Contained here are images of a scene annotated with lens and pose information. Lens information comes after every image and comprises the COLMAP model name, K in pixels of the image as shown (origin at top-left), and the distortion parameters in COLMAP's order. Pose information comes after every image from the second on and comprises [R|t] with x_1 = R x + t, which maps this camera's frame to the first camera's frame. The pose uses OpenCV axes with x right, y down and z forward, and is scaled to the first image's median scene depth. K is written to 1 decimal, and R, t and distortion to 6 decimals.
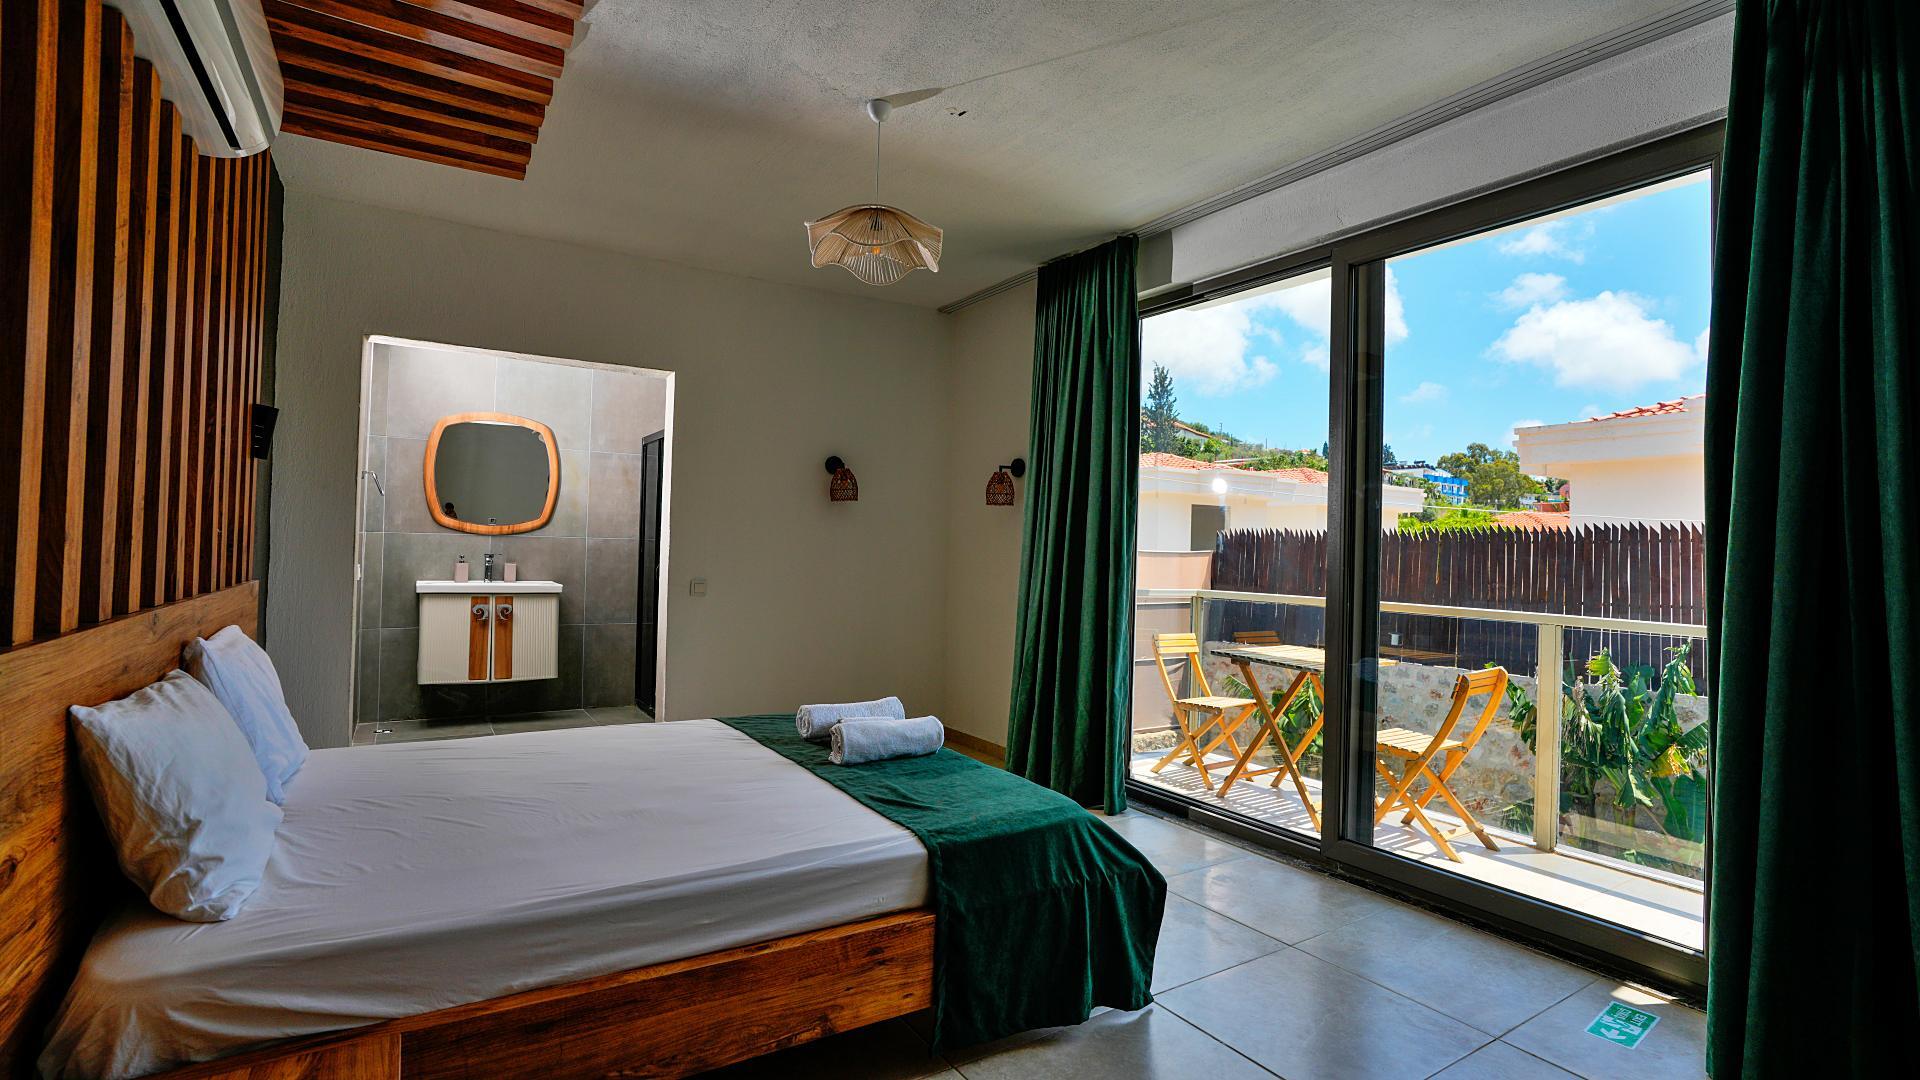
lens RADIAL K [[886.6, 0, 964.3], [0, 886.6, 543.0], [0, 0, 1]] dist [-0.050110, 0.000864]
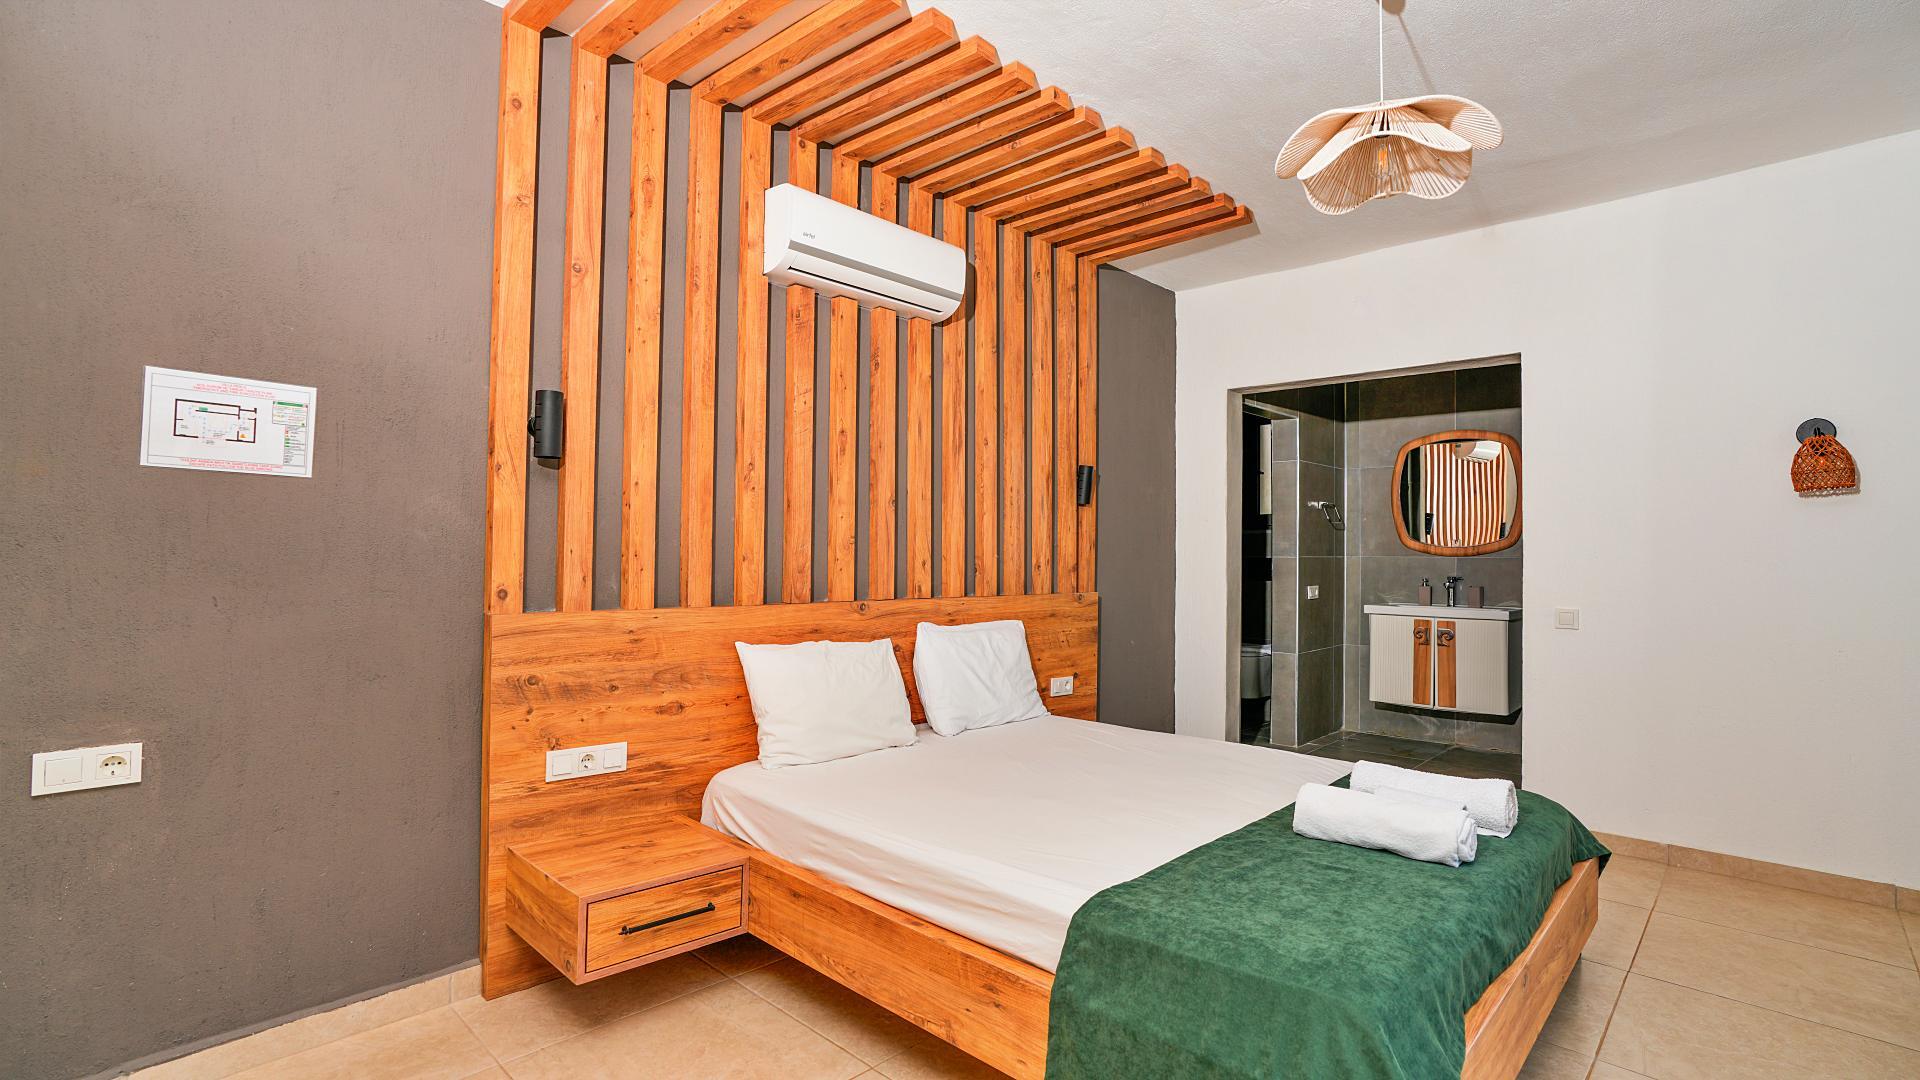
lens RADIAL K [[886.6, 0, 969.2], [0, 886.6, 536.5], [0, 0, 1]] dist [-0.050110, 0.000864]
pose [[0.247615, -0.038351, -0.968099, 0.828327], [-0.002060, 0.999193, -0.040110, 0.022655], [0.968856, 0.011926, 0.247337, 0.753605]]
